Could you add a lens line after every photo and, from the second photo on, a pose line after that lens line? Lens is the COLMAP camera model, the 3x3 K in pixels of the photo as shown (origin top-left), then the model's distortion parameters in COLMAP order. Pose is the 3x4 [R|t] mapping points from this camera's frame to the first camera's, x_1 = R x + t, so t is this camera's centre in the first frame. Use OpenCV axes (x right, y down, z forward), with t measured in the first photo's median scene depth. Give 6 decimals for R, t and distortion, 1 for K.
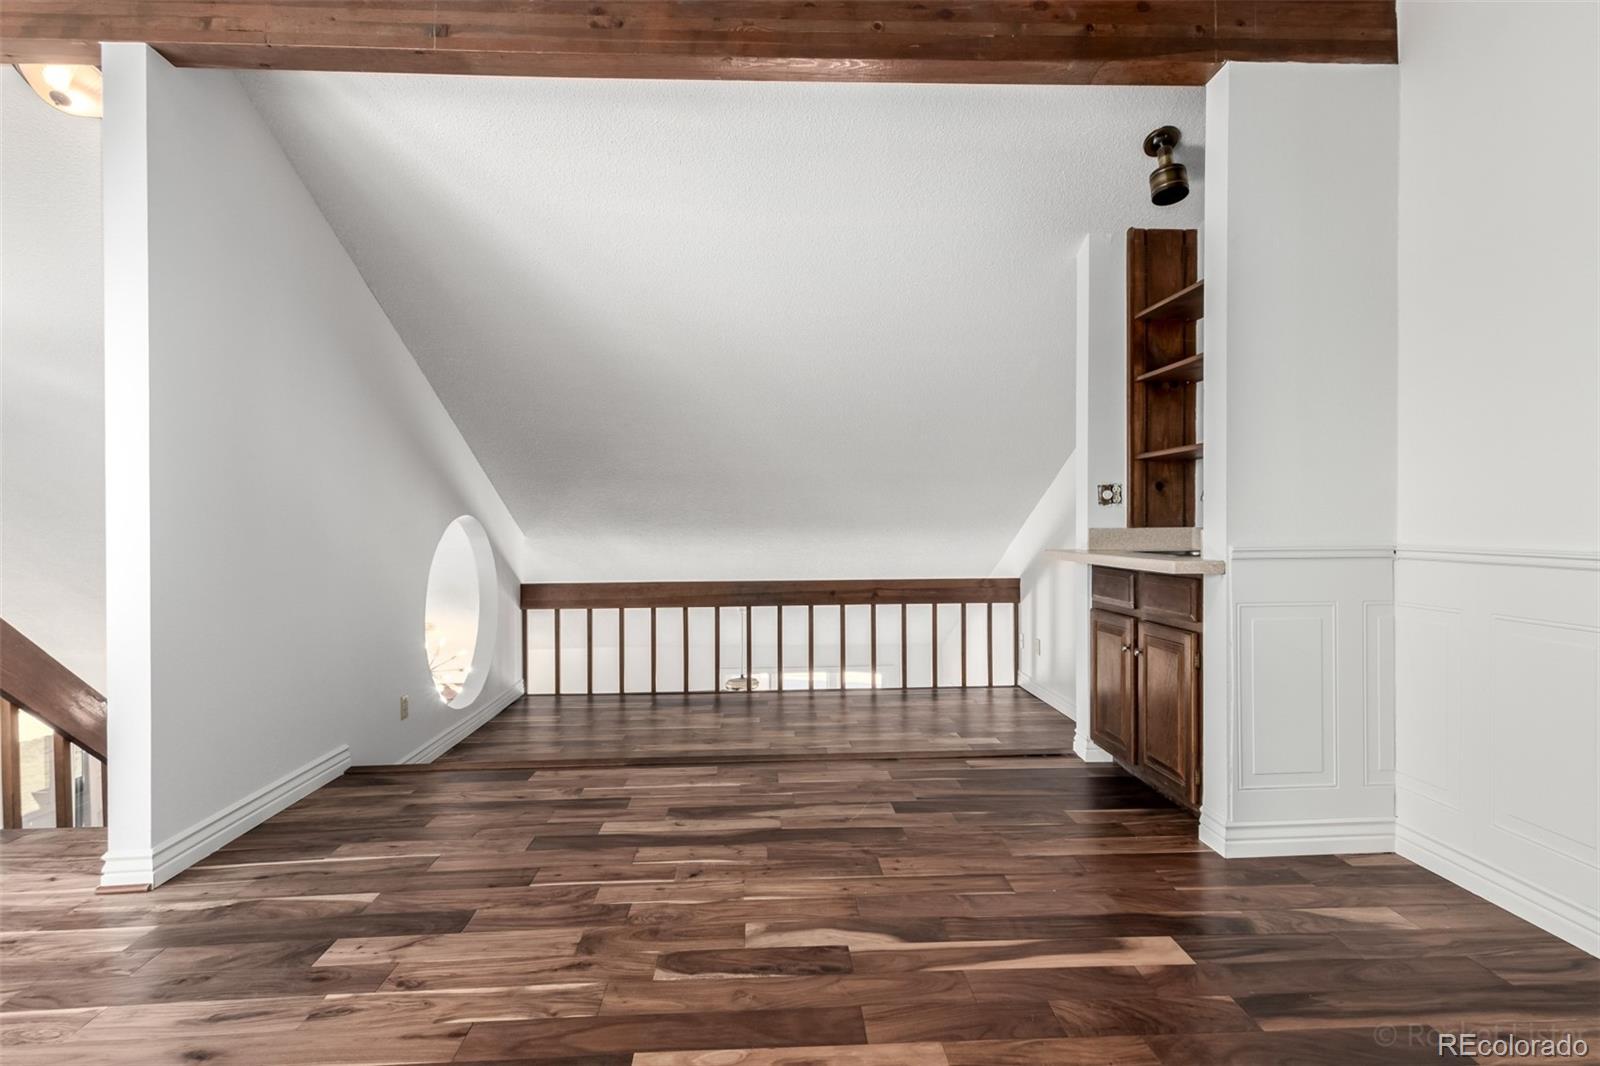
lens RADIAL K [[787.5, 0, 800.0], [0, 787.5, 533.0], [0, 0, 1]] dist [-0.000866, -0.000867]
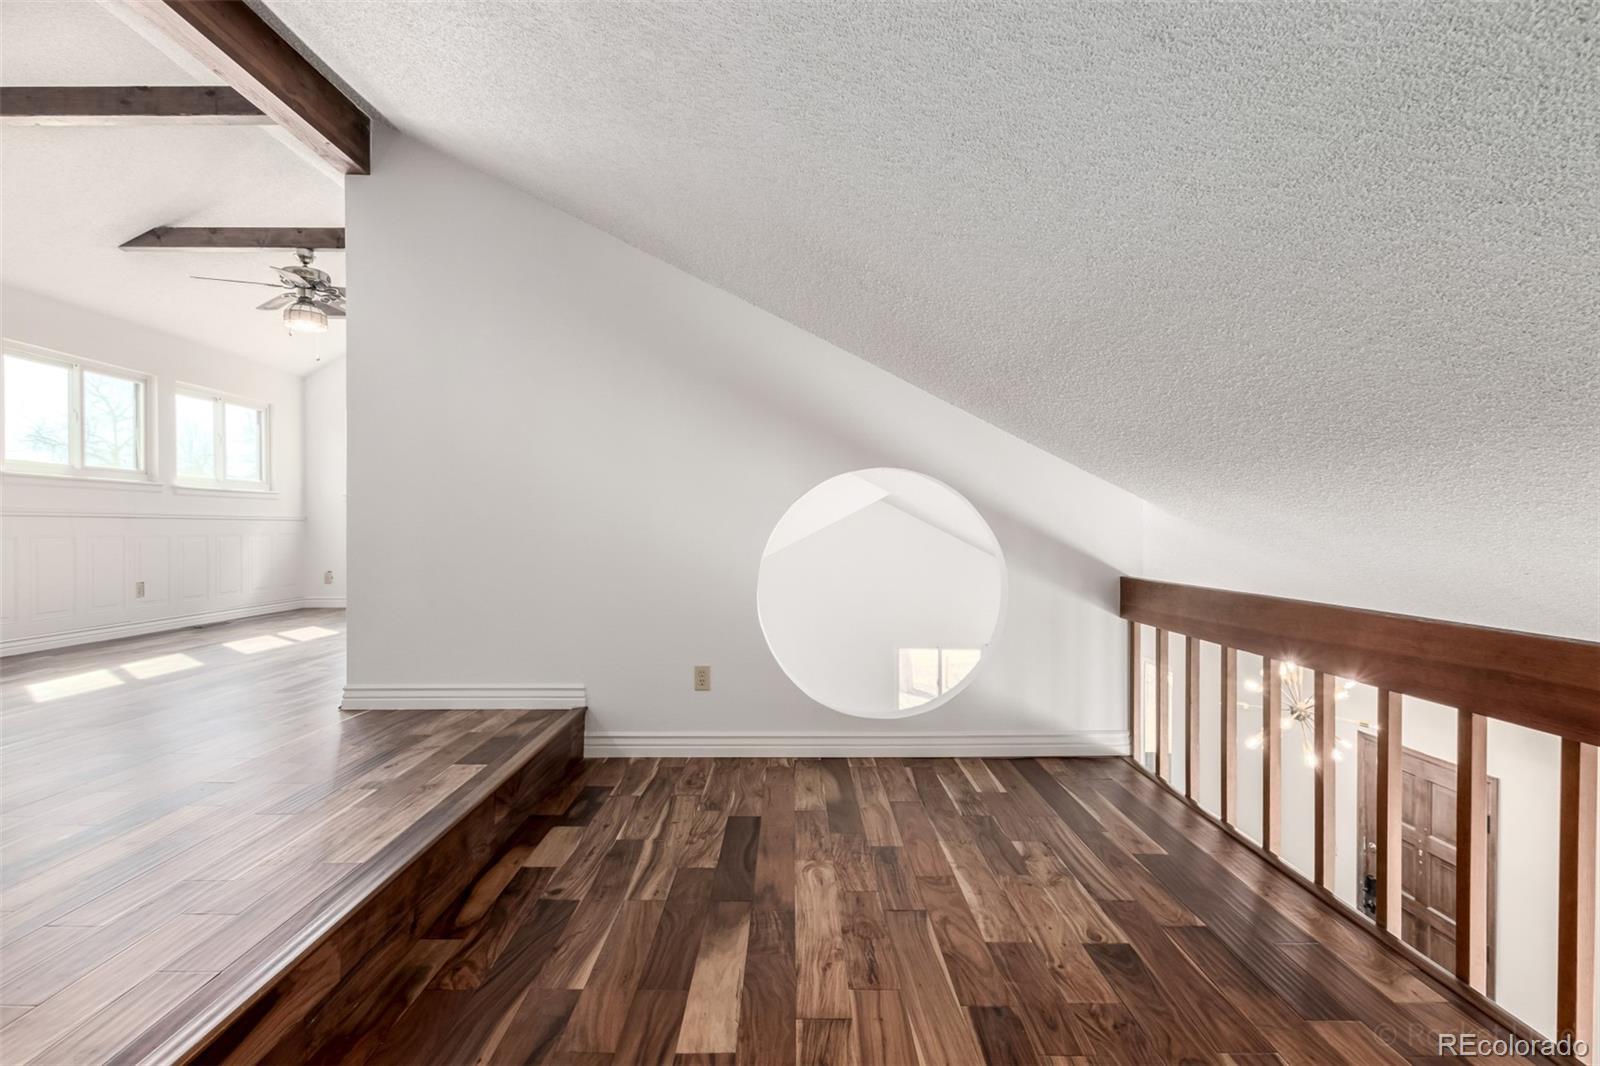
lens RADIAL K [[748.6, 0, 800.0], [0, 748.6, 533.0], [0, 0, 1]] dist [0.000855, -0.000860]
pose [[-0.060060, 0.015458, -0.998075, 0.630717], [-0.011035, 0.999809, 0.016149, 0.062360], [0.998134, 0.011984, -0.059878, 2.017368]]
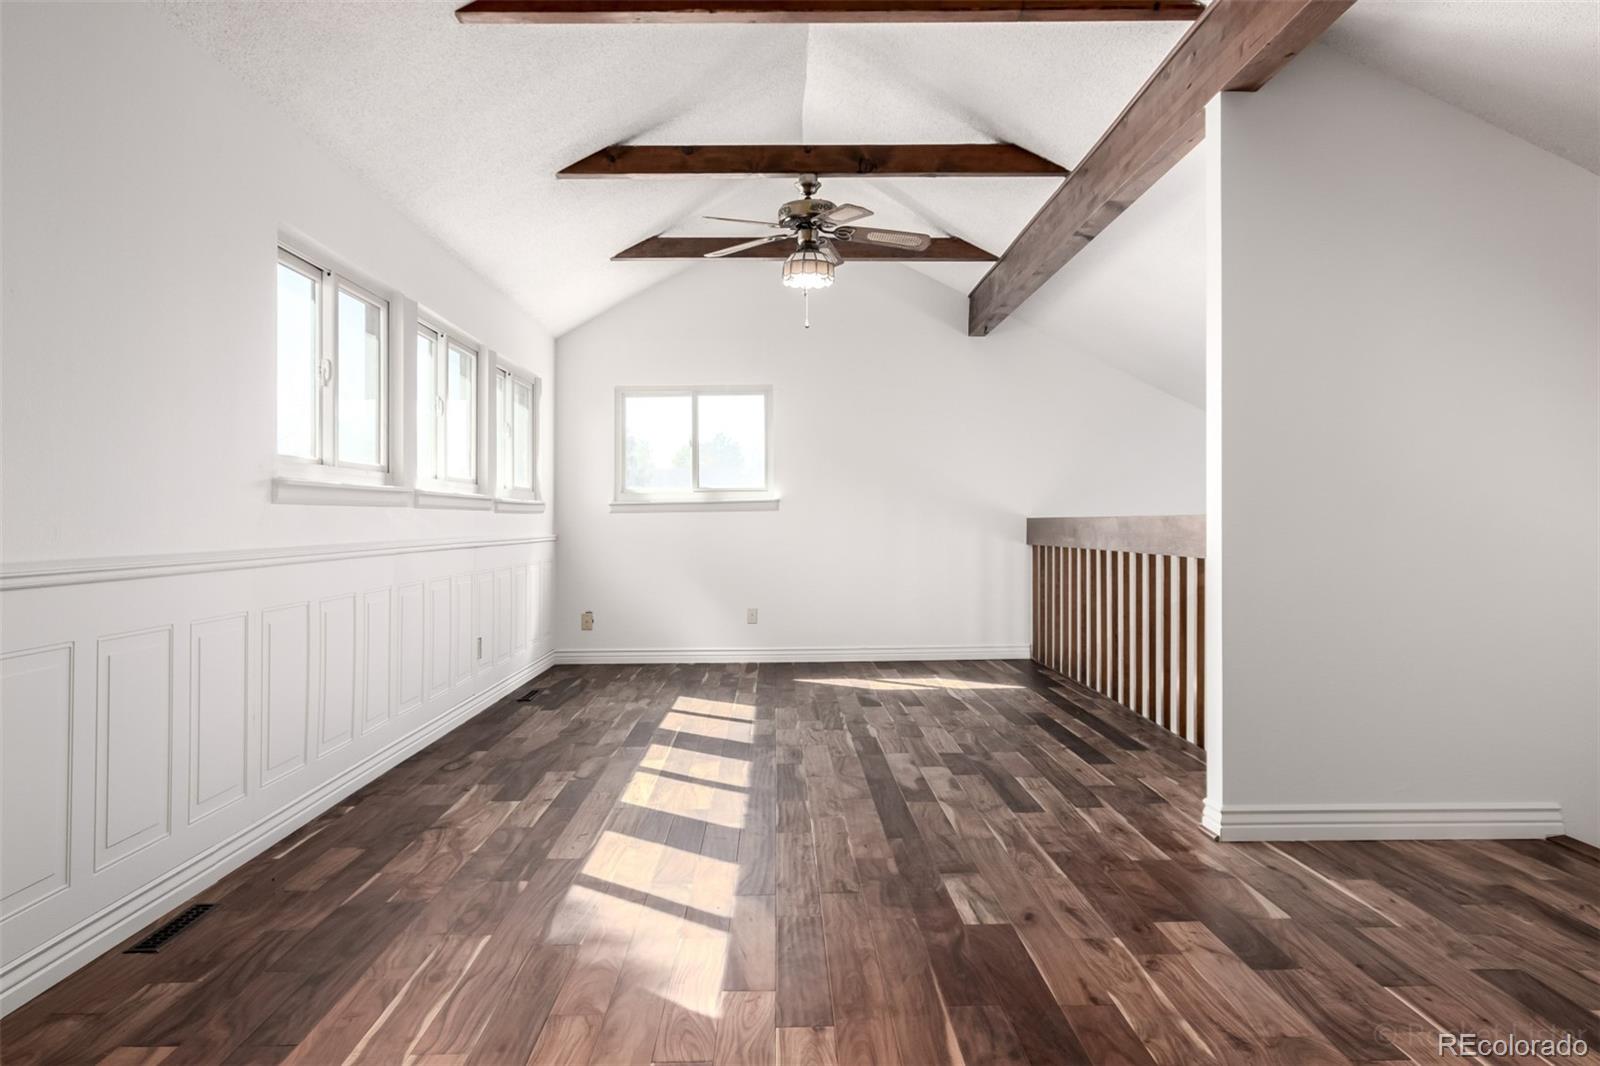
lens RADIAL K [[1068.0, 0, 793.3], [0, 1068.0, 494.8], [0, 0, 1]] dist [-0.004658, -0.002326]
pose [[-0.059148, -0.015740, -0.998125, 0.739336], [-0.003942, 0.999872, -0.015534, -0.014849], [0.998241, 0.003015, -0.059202, 0.483798]]
